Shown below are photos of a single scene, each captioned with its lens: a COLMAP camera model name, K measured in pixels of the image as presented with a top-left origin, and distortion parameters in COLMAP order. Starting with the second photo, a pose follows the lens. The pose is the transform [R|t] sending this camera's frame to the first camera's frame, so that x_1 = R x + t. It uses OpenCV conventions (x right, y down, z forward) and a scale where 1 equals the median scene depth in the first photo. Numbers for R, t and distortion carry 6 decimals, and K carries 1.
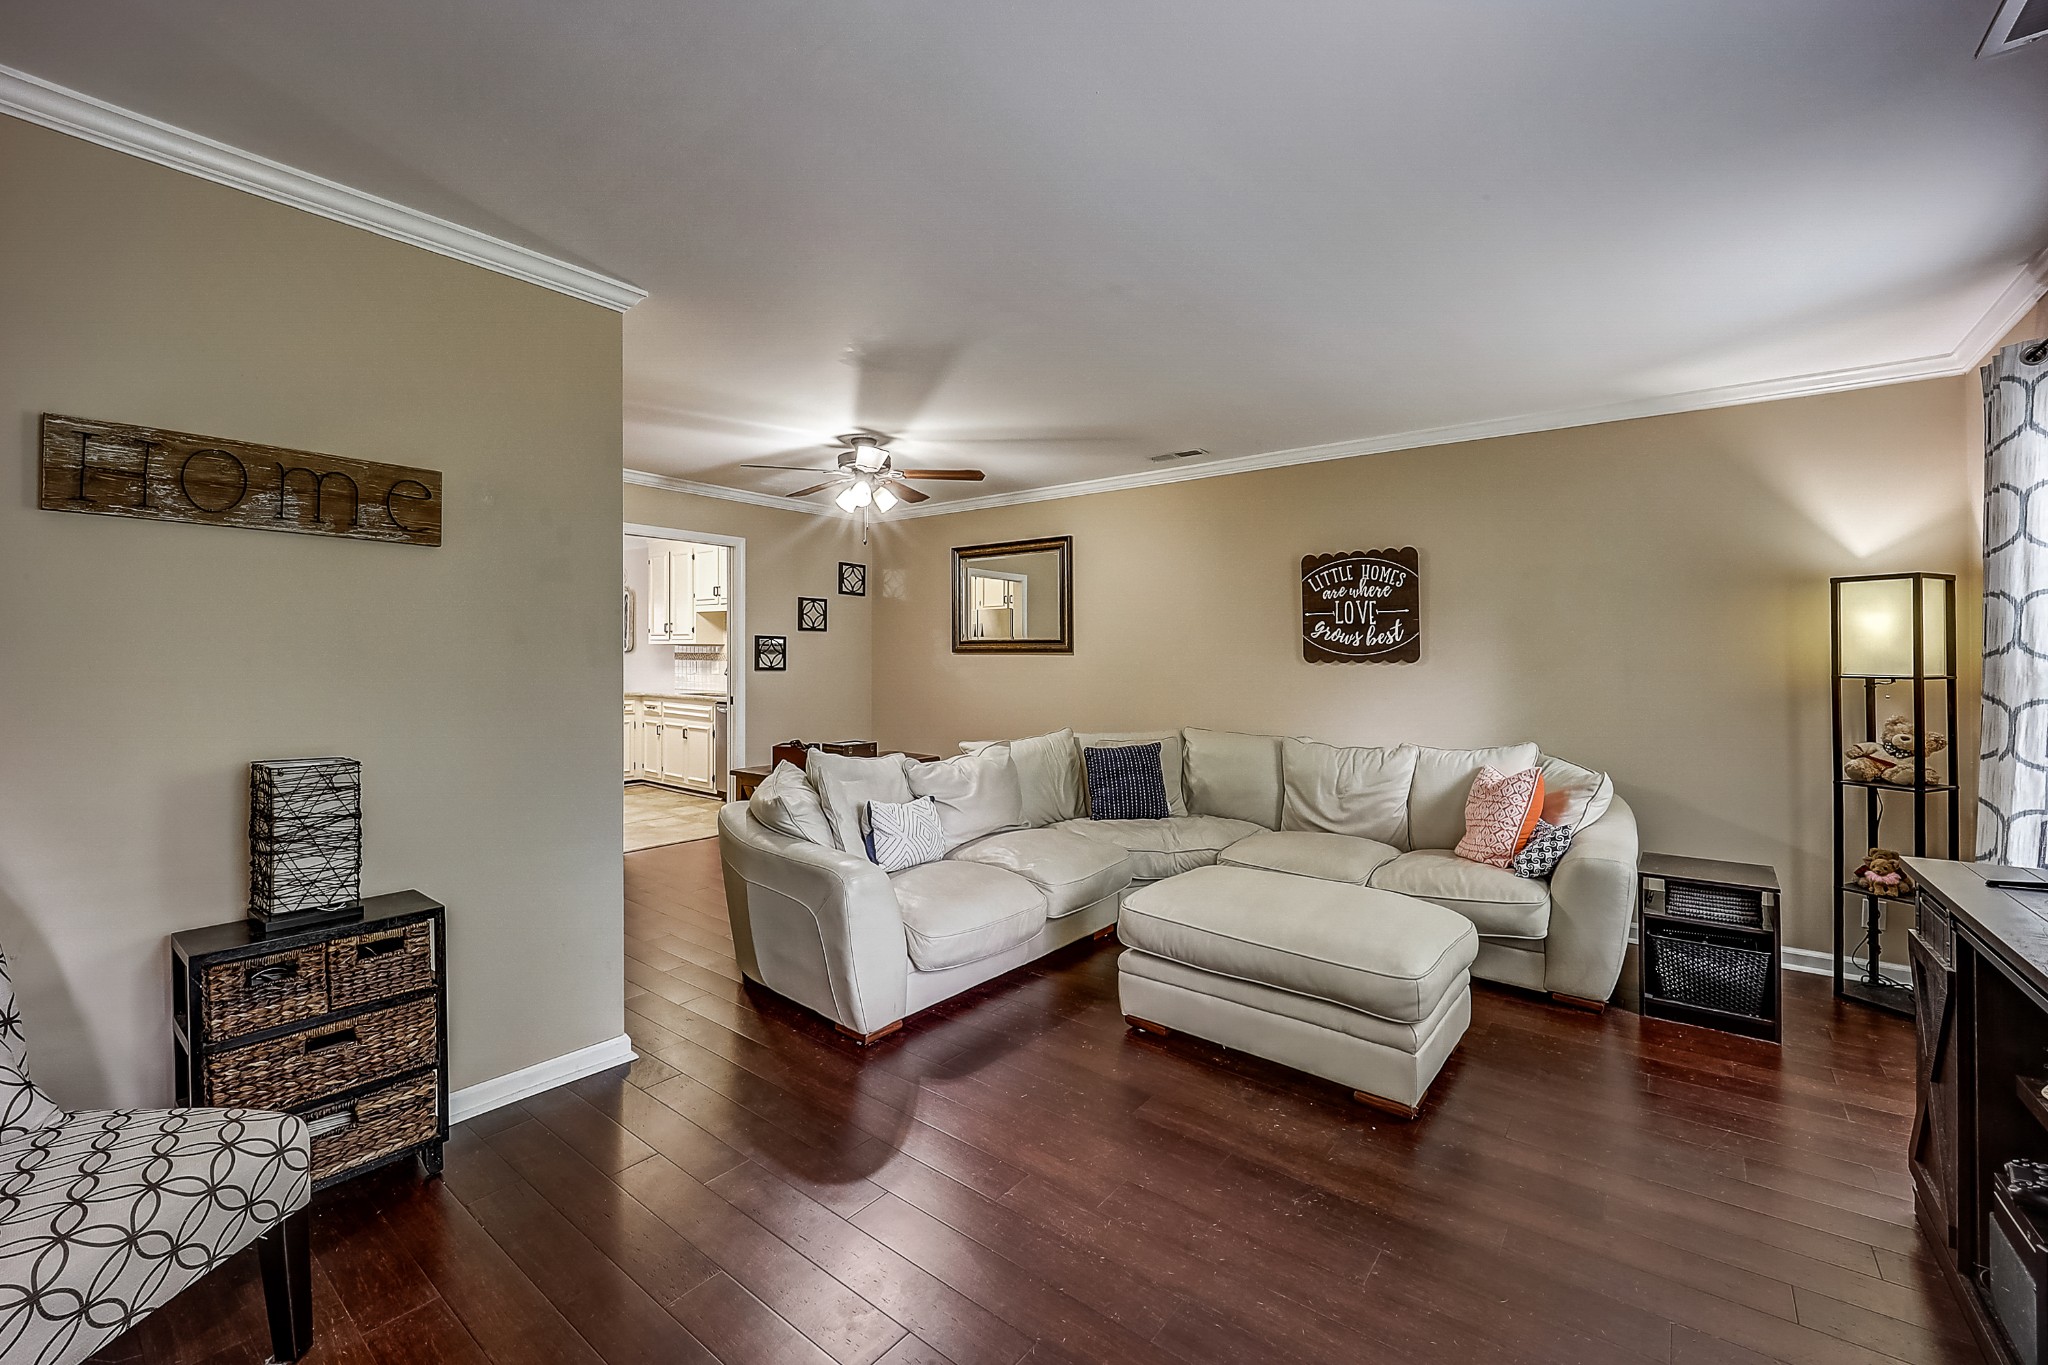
lens RADIAL K [[832.3, 0, 1031.9], [0, 832.3, 659.0], [0, 0, 1]] dist [-0.014072, -0.000607]
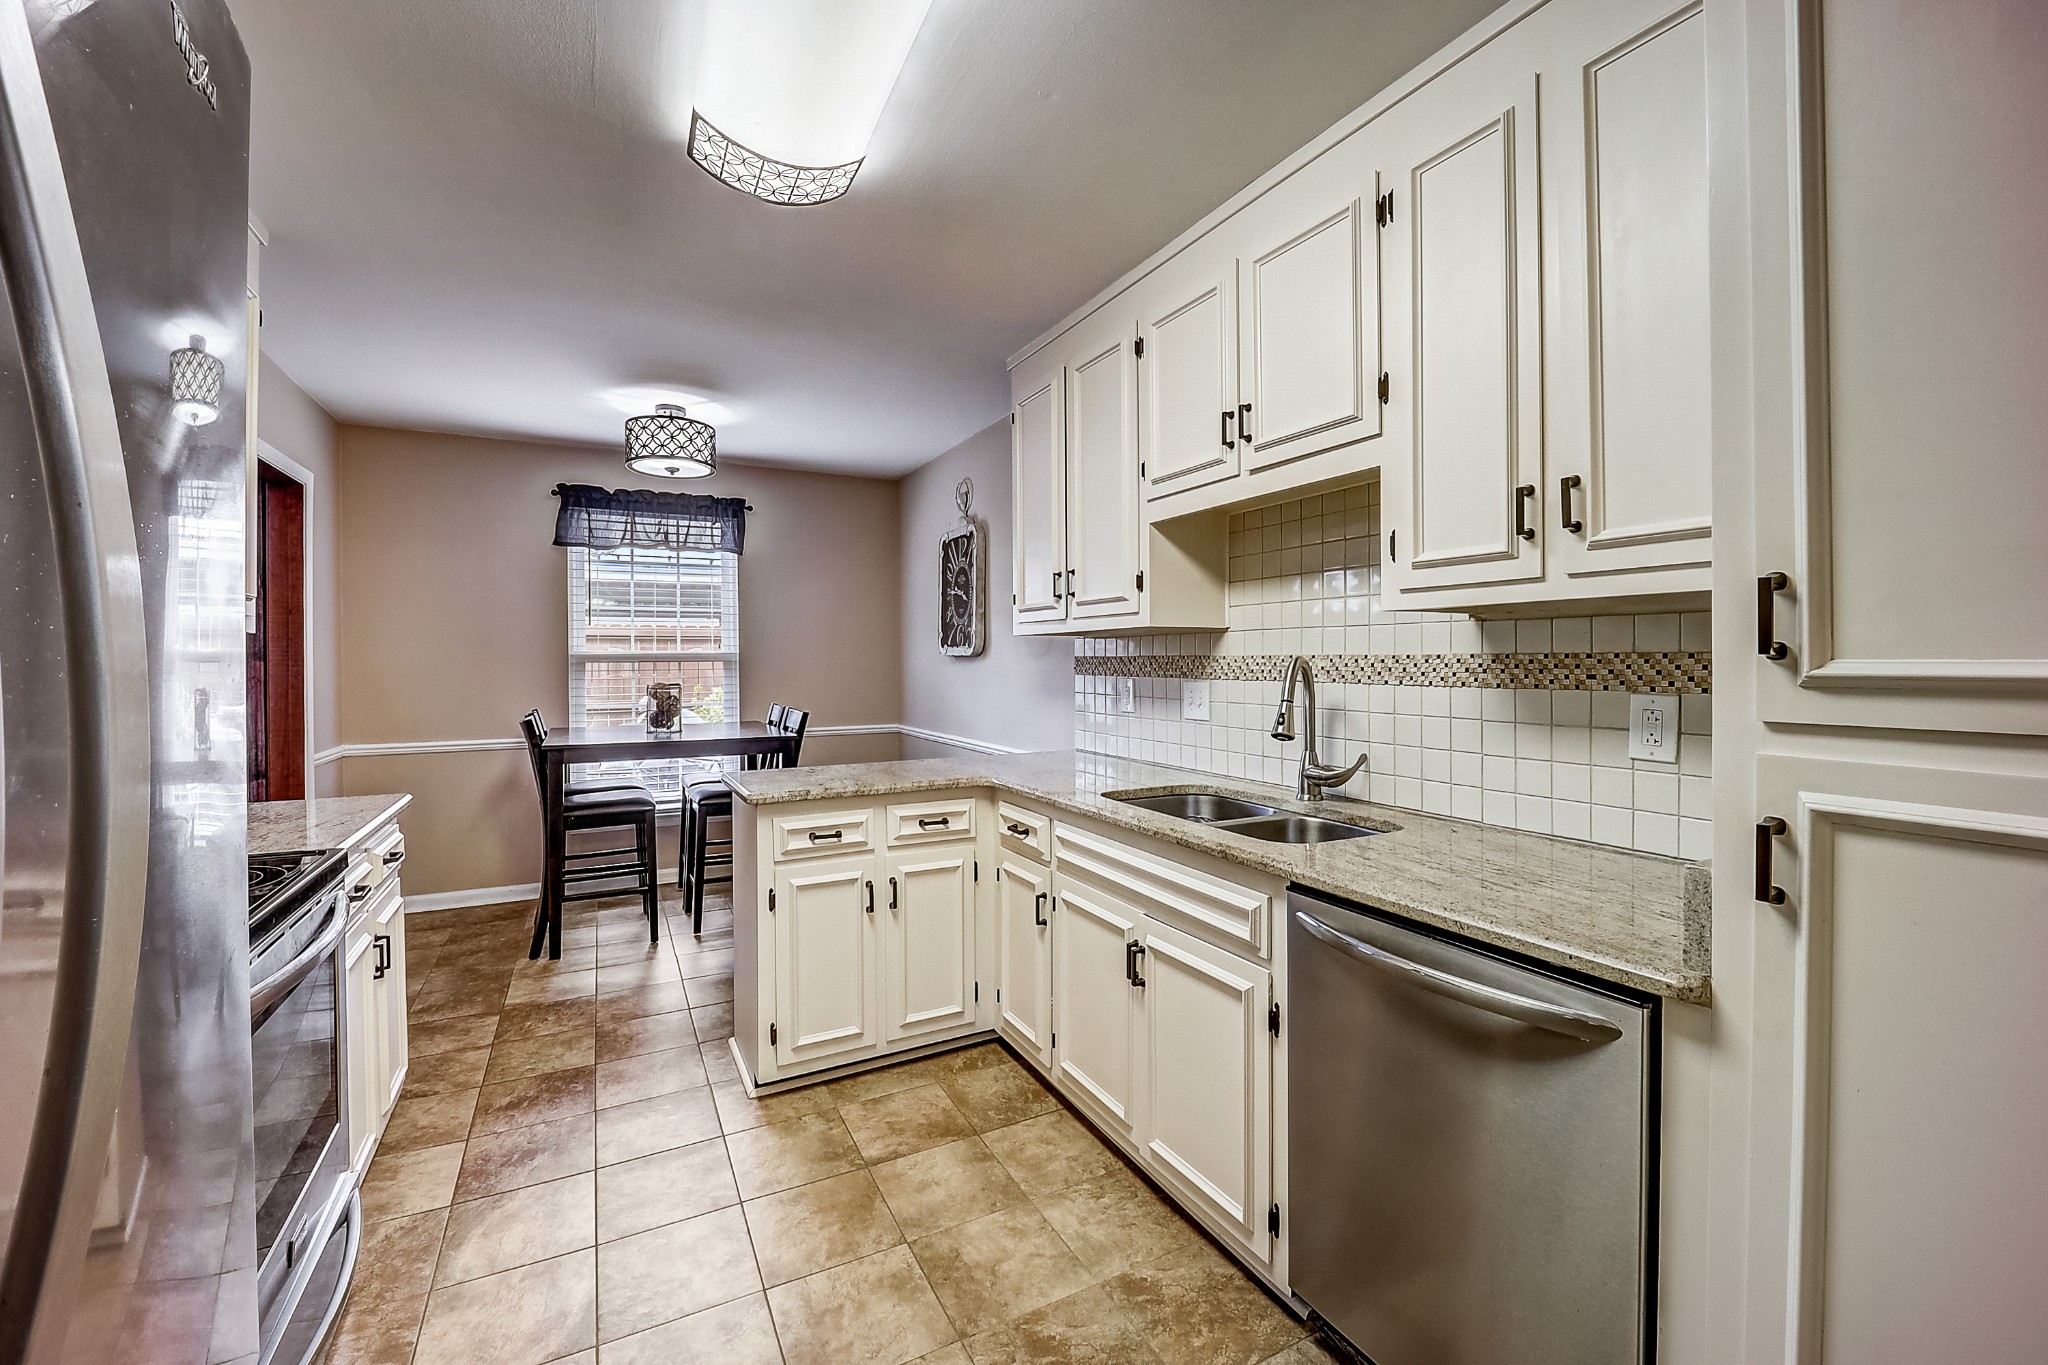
lens RADIAL K [[832.3, 0, 1031.9], [0, 832.3, 659.0], [0, 0, 1]] dist [-0.014072, -0.000607]
pose [[0.911585, -0.011142, -0.410961, -0.317954], [0.008473, 0.999930, -0.008317, -0.003922], [0.411025, 0.004099, 0.911615, 0.700597]]
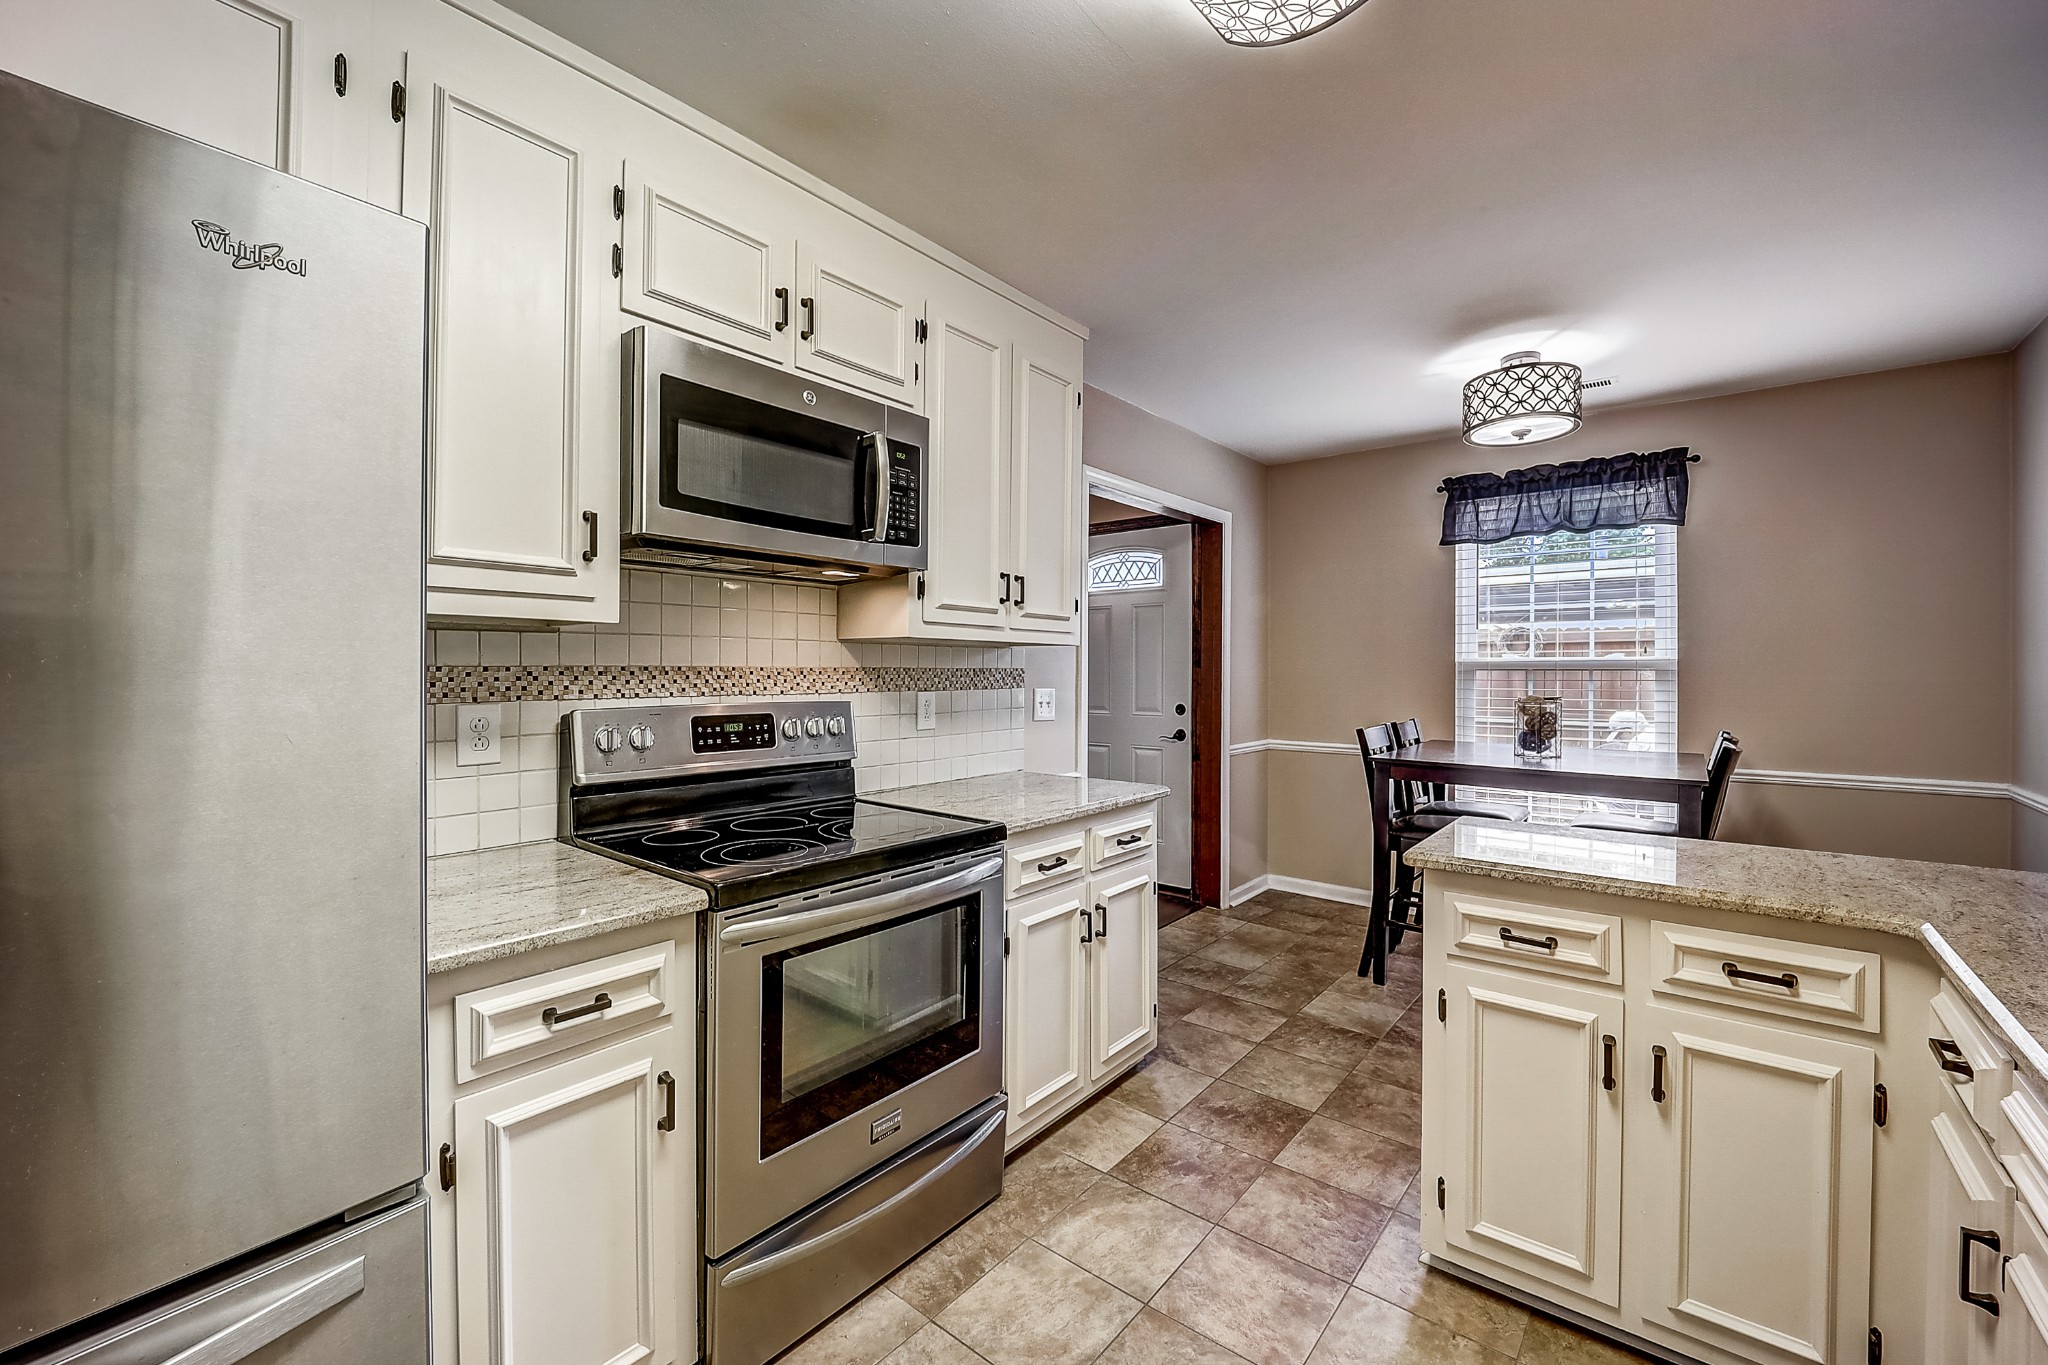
lens RADIAL K [[821.0, 0, 1028.9], [0, 821.0, 674.2], [0, 0, 1]] dist [0.000445, -0.008657]
pose [[-0.026480, -0.000659, -0.999649, -0.313788], [-0.006674, 0.999978, -0.000482, -0.004785], [0.999627, 0.006659, -0.026484, 0.834723]]
